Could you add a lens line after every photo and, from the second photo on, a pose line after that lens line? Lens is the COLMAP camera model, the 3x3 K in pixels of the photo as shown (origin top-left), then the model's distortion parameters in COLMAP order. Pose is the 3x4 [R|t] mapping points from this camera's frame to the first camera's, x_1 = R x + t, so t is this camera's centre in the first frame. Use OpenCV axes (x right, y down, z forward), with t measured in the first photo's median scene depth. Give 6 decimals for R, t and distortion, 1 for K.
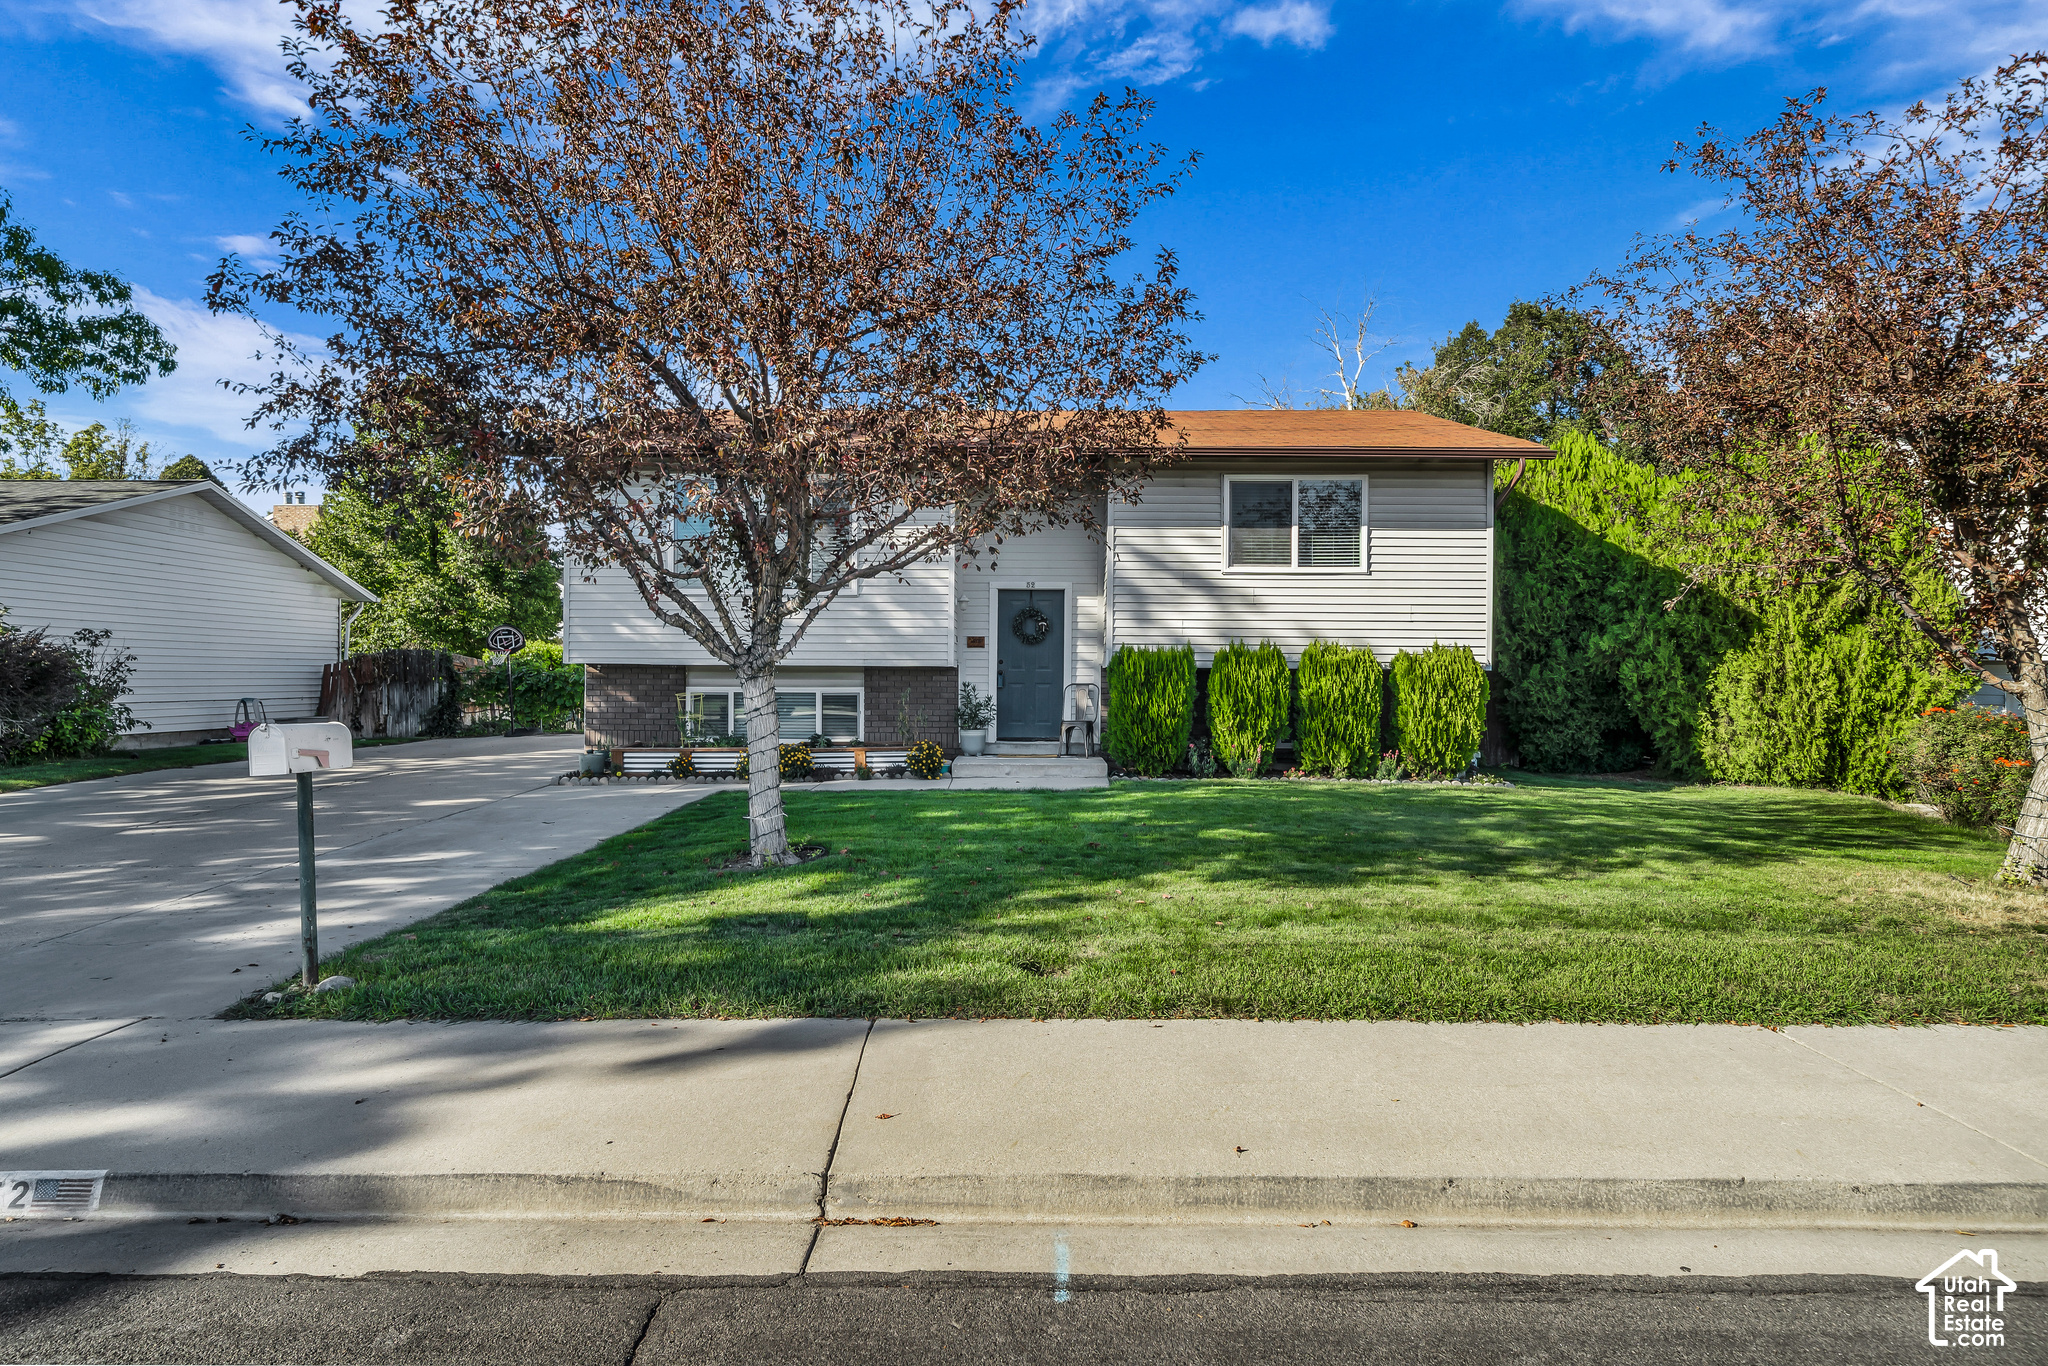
lens RADIAL K [[1085.7, 0, 1014.4], [0, 1085.7, 679.2], [0, 0, 1]] dist [0.004957, 0.001164]
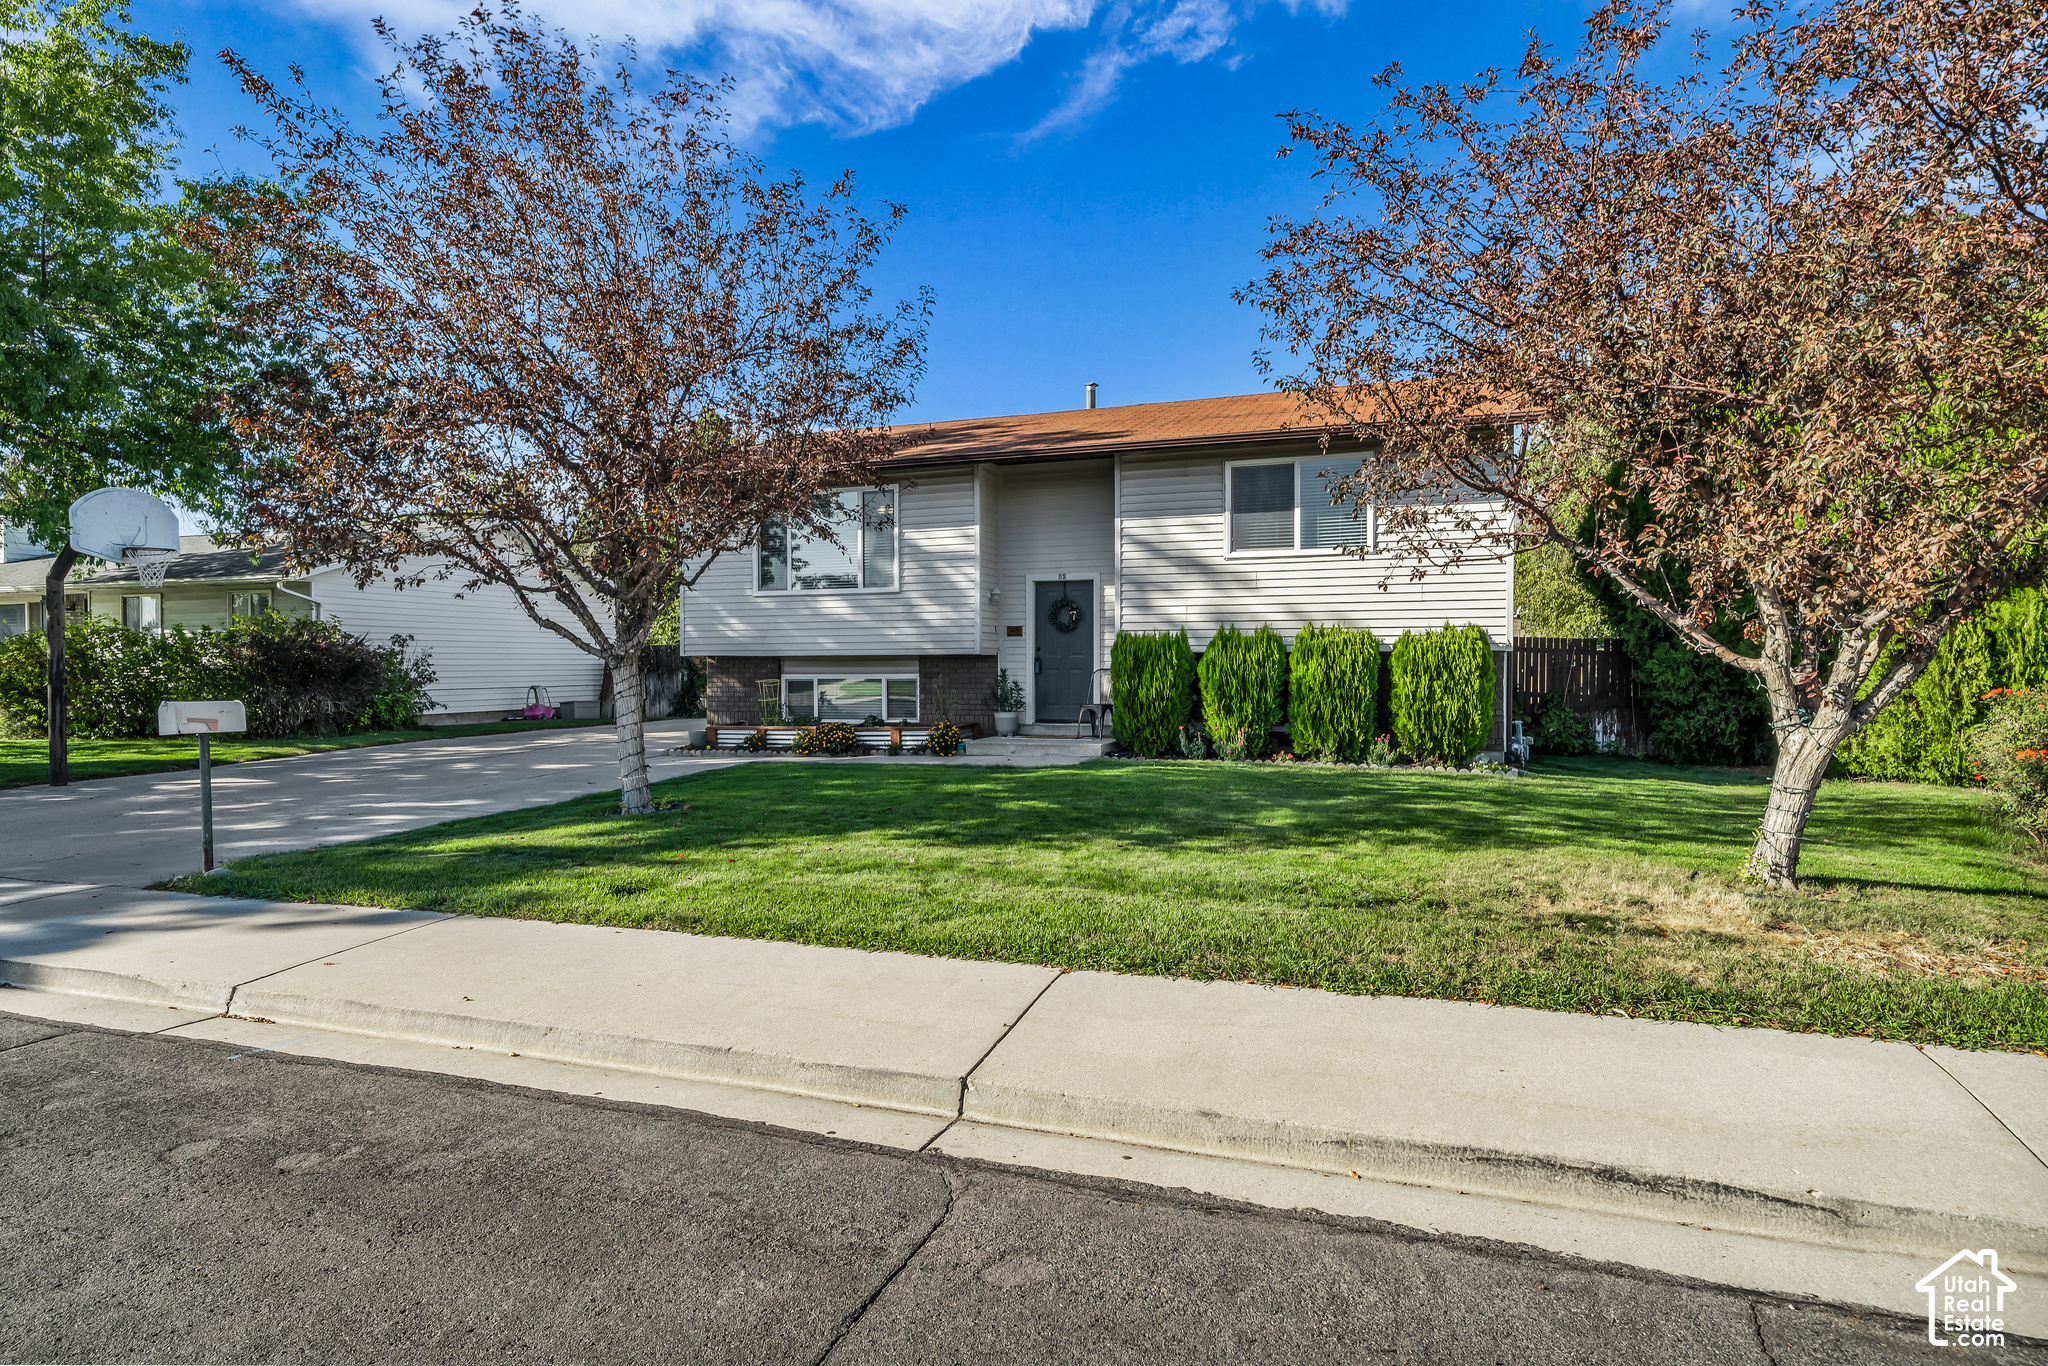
lens RADIAL K [[1085.7, 0, 1017.6], [0, 1085.7, 689.8], [0, 0, 1]] dist [0.004957, 0.001164]
pose [[0.946679, -0.002571, -0.322169, 0.335370], [0.009839, 0.999732, 0.020932, 0.001595], [0.322029, -0.022985, 0.946451, -0.026070]]
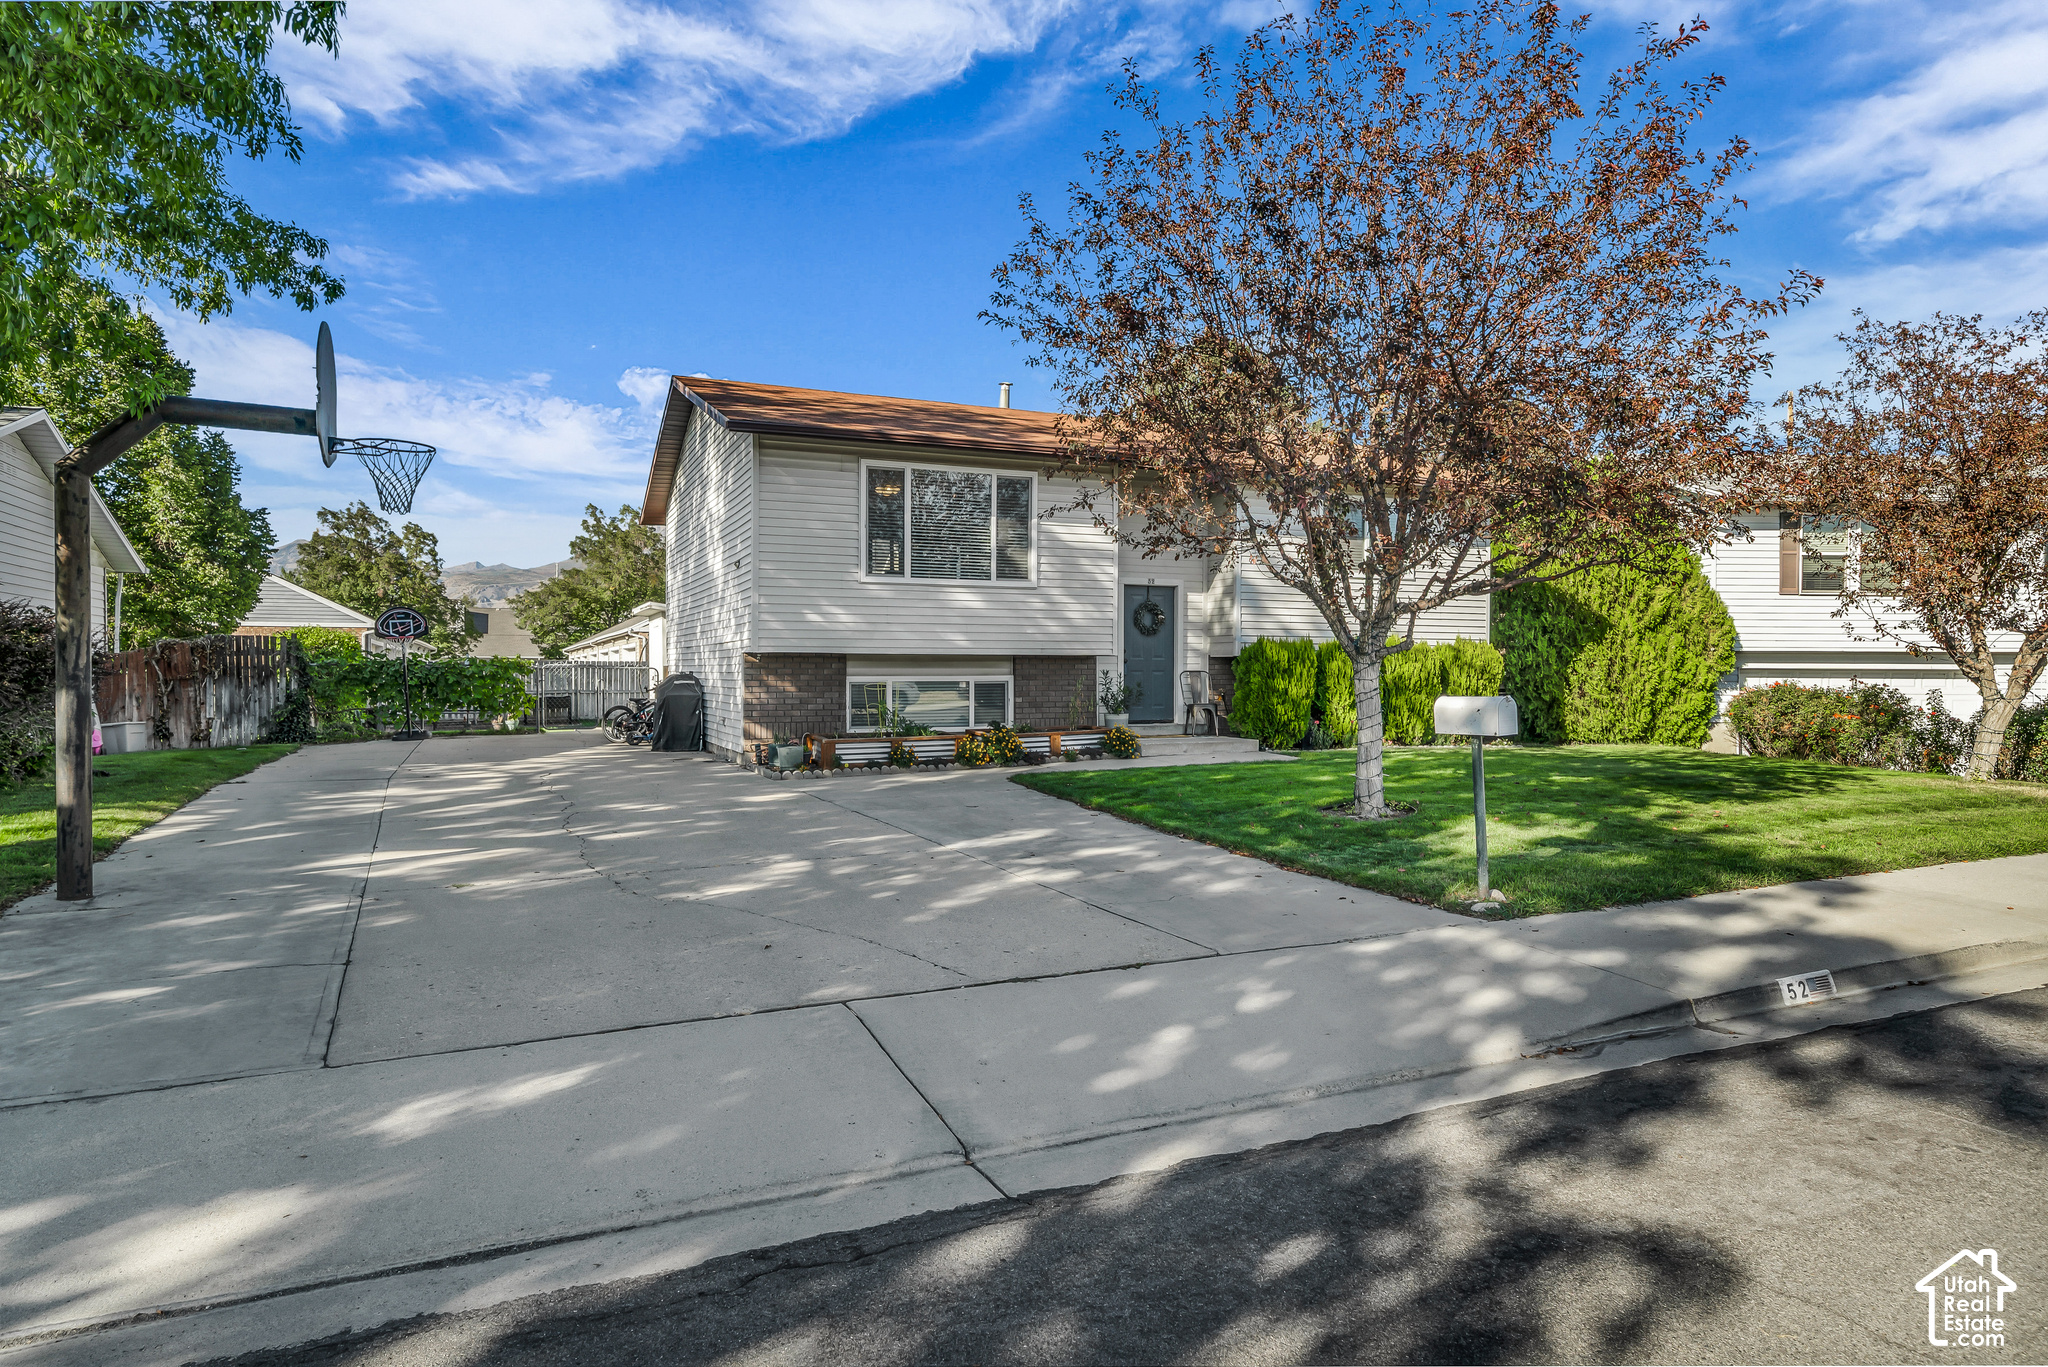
lens RADIAL K [[1149.7, 0, 1020.8], [0, 1149.7, 685.0], [0, 0, 1]] dist [-0.002244, -0.000044]
pose [[0.910761, -0.011080, 0.412785, -0.618857], [0.005920, 0.999888, 0.013777, 0.001532], [-0.412891, -0.010104, 0.910724, -0.003106]]
